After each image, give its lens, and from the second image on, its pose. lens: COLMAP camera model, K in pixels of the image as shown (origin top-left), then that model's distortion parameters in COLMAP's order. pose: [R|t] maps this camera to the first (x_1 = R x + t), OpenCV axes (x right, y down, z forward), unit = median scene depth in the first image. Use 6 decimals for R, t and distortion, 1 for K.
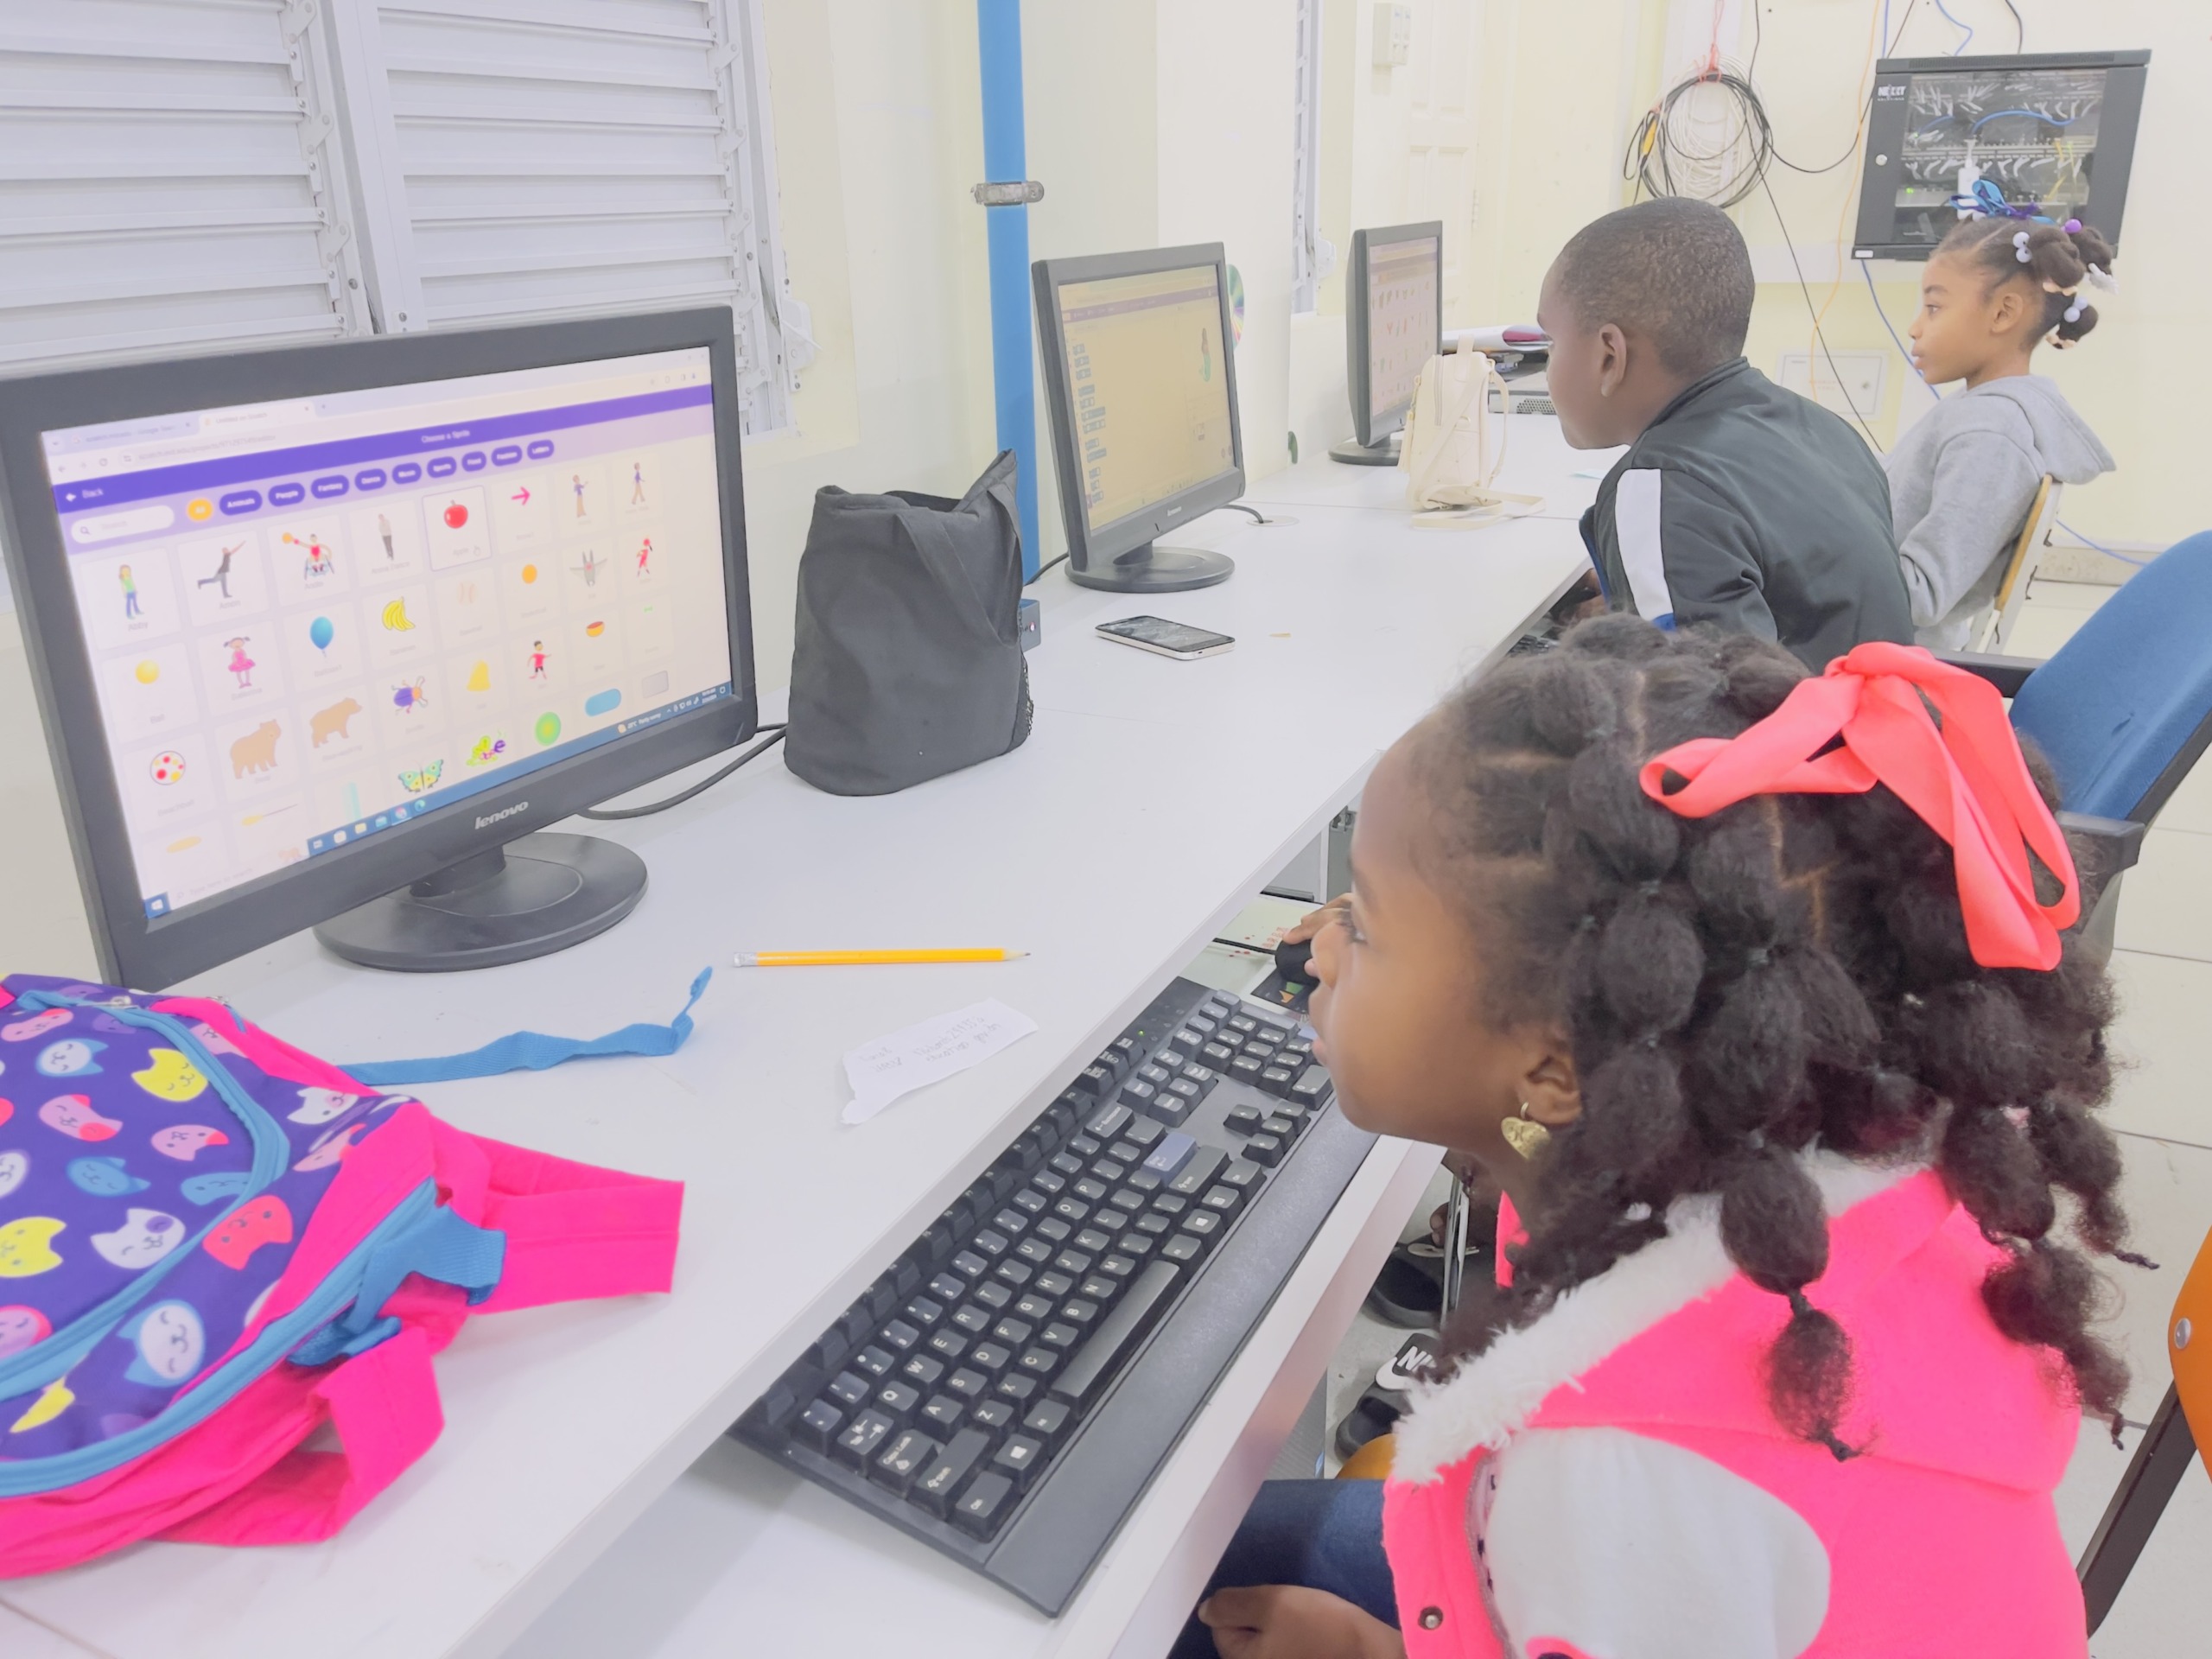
lens RADIAL K [[1695.9, 0, 1119.7], [0, 1695.9, 818.4], [0, 0, 1]] dist [0.044121, -0.011528]
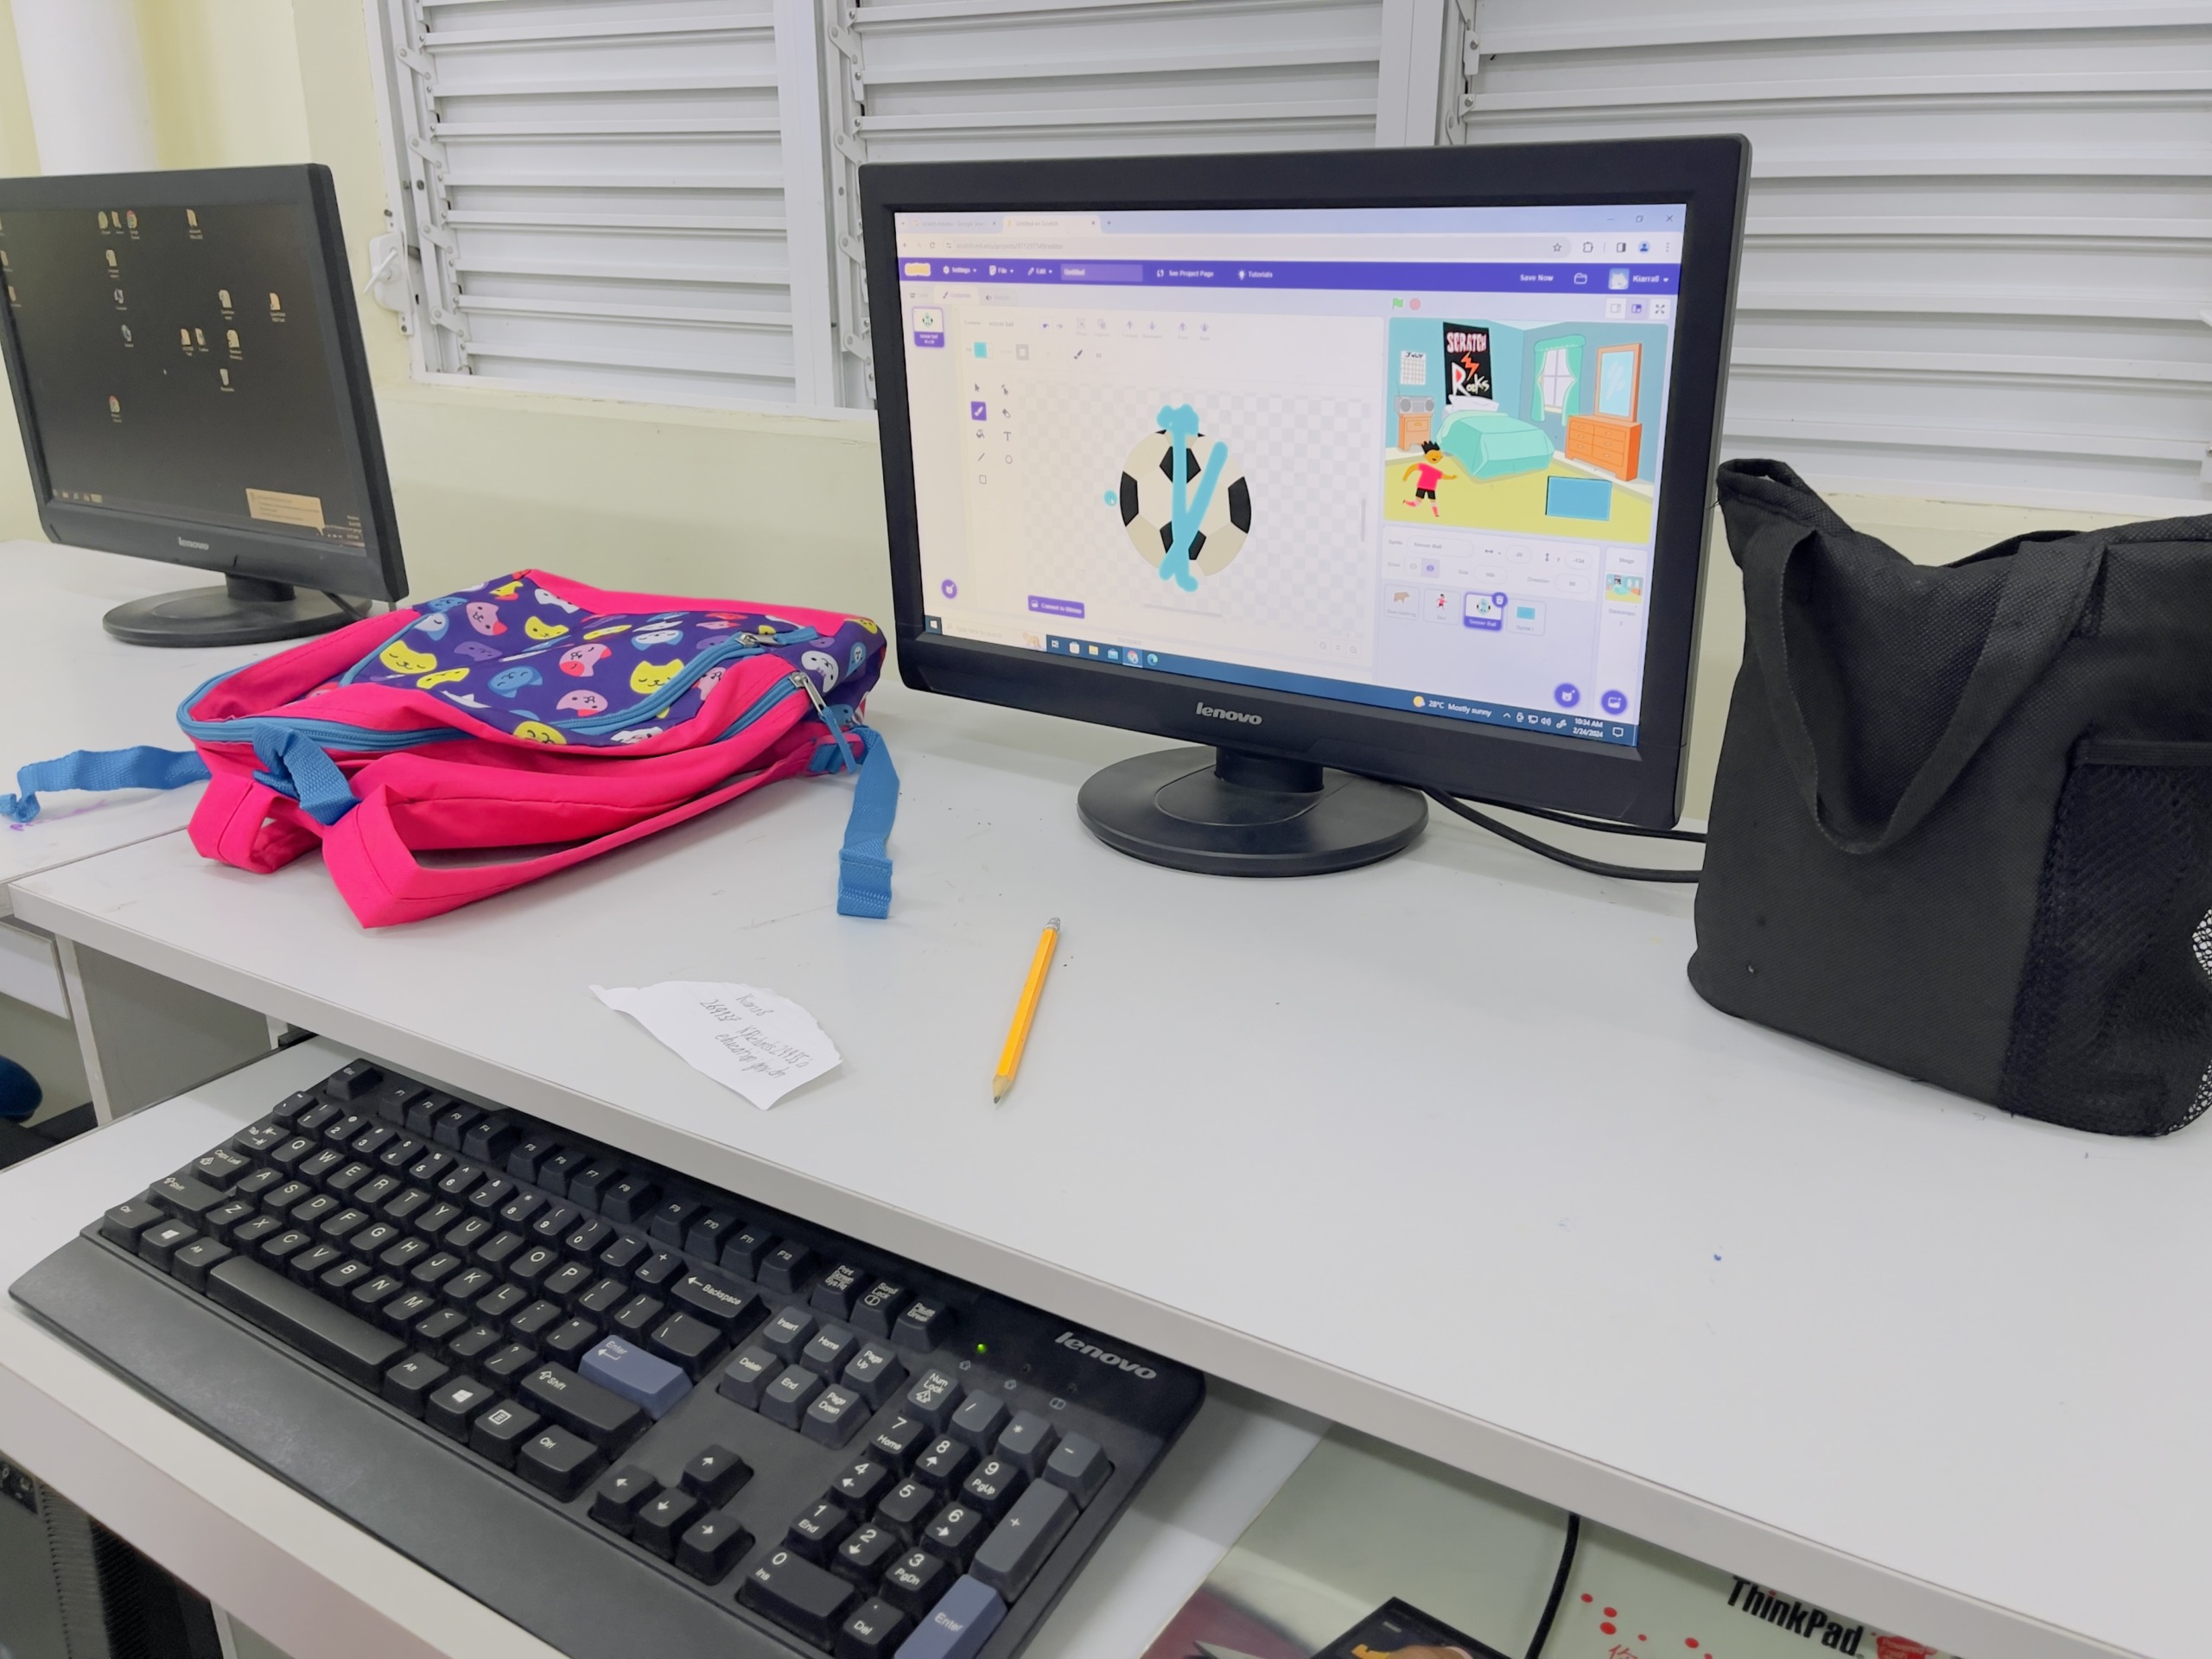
lens RADIAL K [[1695.9, 0, 1119.7], [0, 1695.9, 818.4], [0, 0, 1]] dist [0.044121, -0.011528]
pose [[-0.110067, 0.357531, -0.927393, 0.564980], [-0.337964, 0.864002, 0.373203, -0.311536], [0.934701, 0.354502, 0.025735, 1.102288]]
